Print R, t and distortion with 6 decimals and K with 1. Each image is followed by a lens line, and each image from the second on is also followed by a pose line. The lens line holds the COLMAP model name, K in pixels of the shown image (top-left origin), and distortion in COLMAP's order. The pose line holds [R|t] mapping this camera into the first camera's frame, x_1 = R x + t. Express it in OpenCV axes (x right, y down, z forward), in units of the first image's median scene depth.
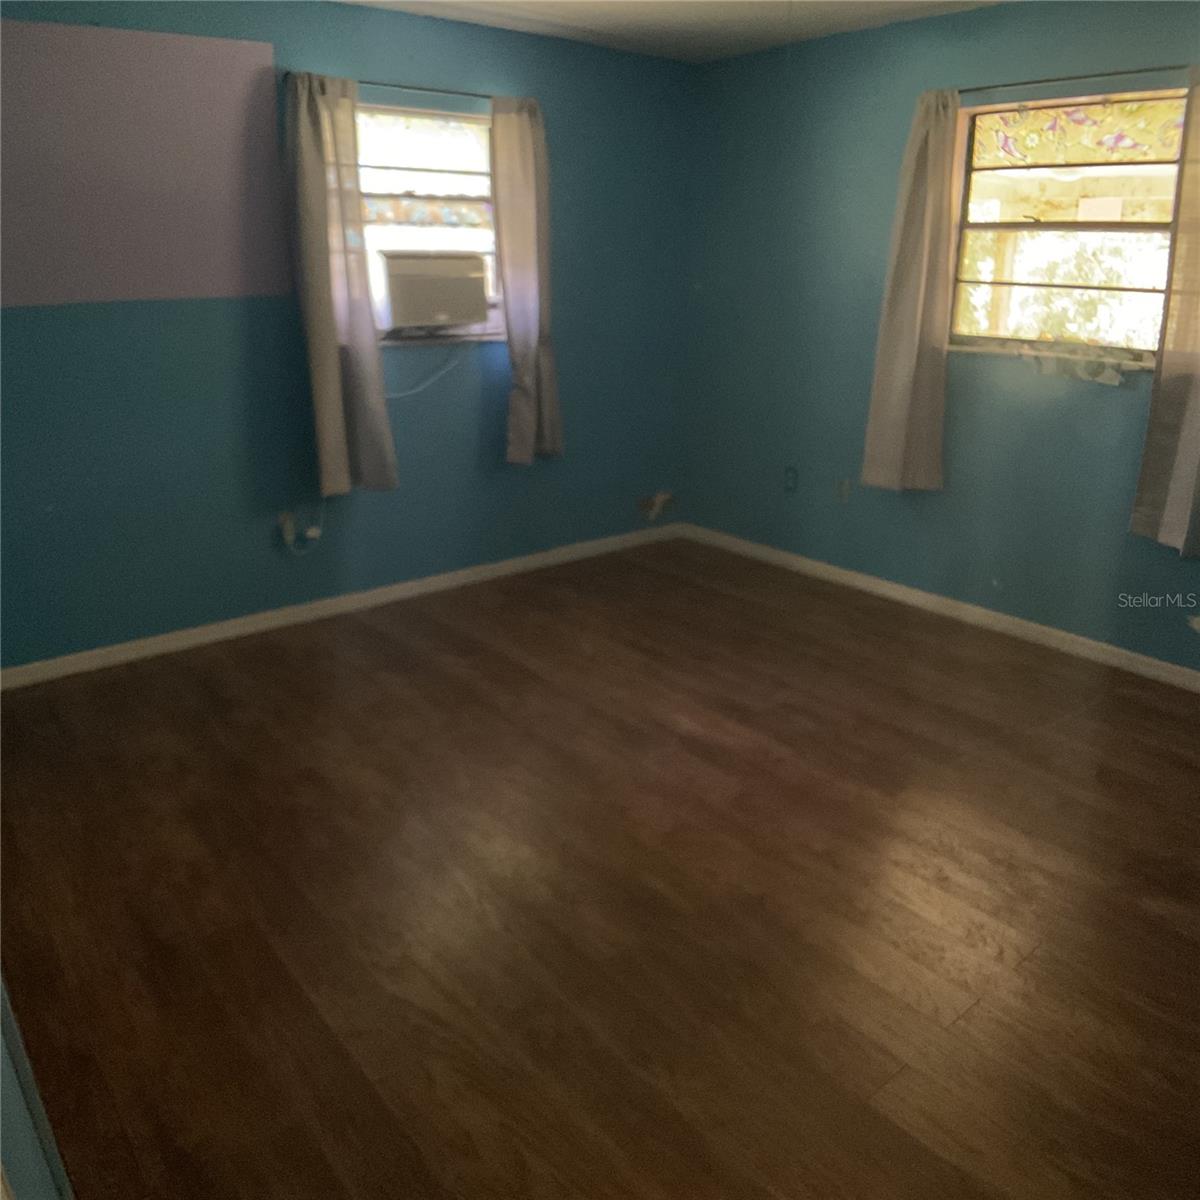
lens RADIAL K [[927.1, 0, 600.0], [0, 927.1, 600.0], [0, 0, 1]] dist [-0.083252, -0.010353]
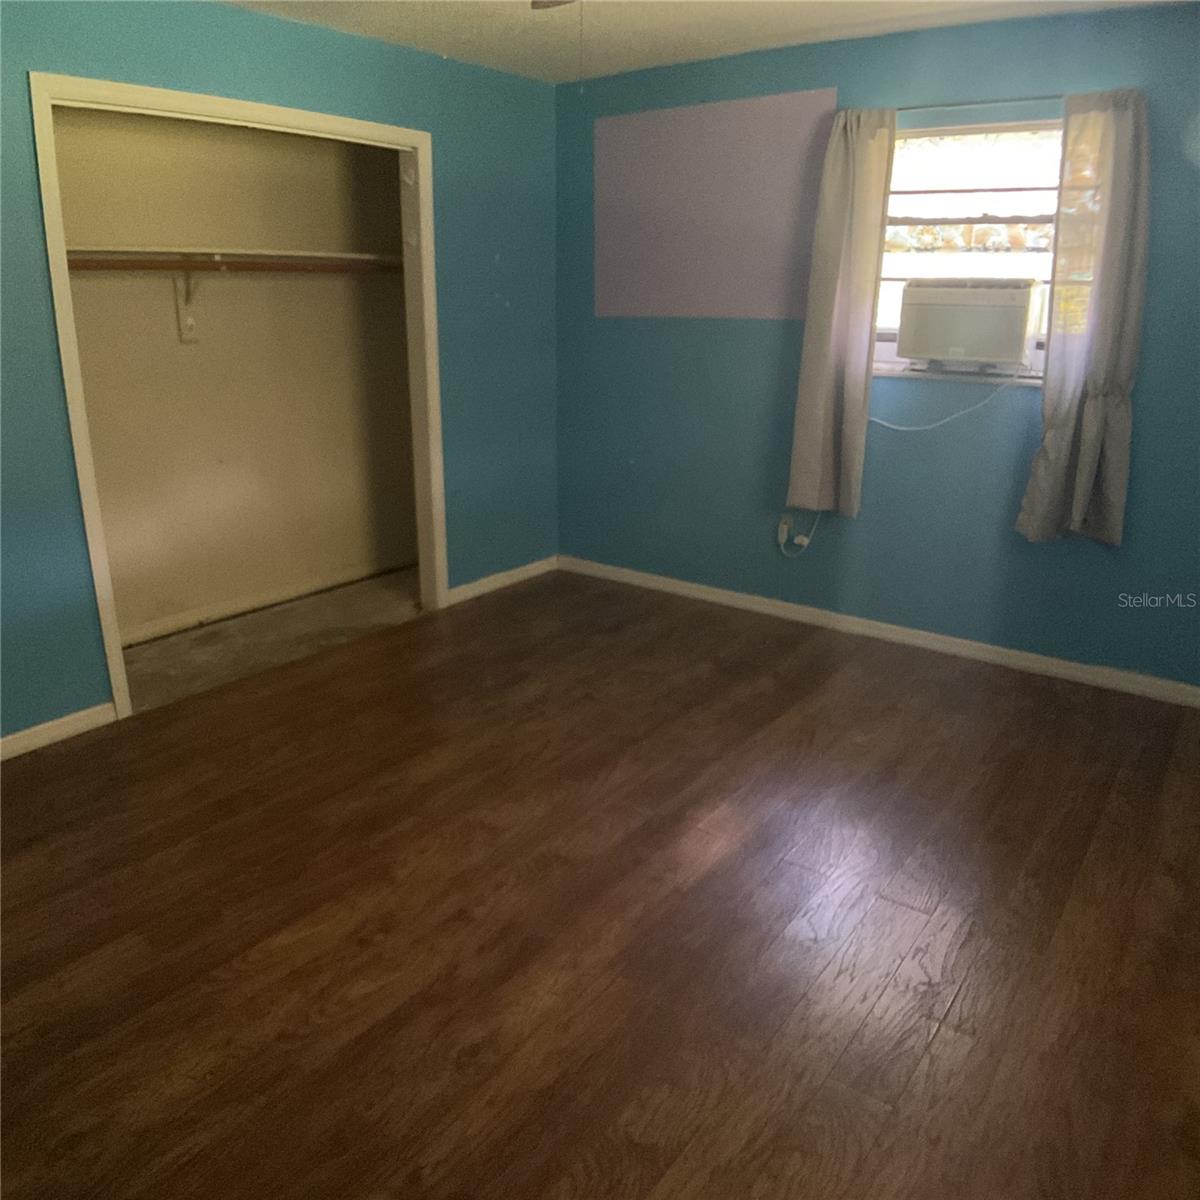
lens RADIAL K [[927.1, 0, 600.0], [0, 927.1, 600.0], [0, 0, 1]] dist [-0.083252, -0.010353]
pose [[0.256024, 0.298274, -0.919502, 0.653071], [-0.324540, 0.922518, 0.208889, -0.161702], [0.910564, 0.244935, 0.332988, 0.459190]]
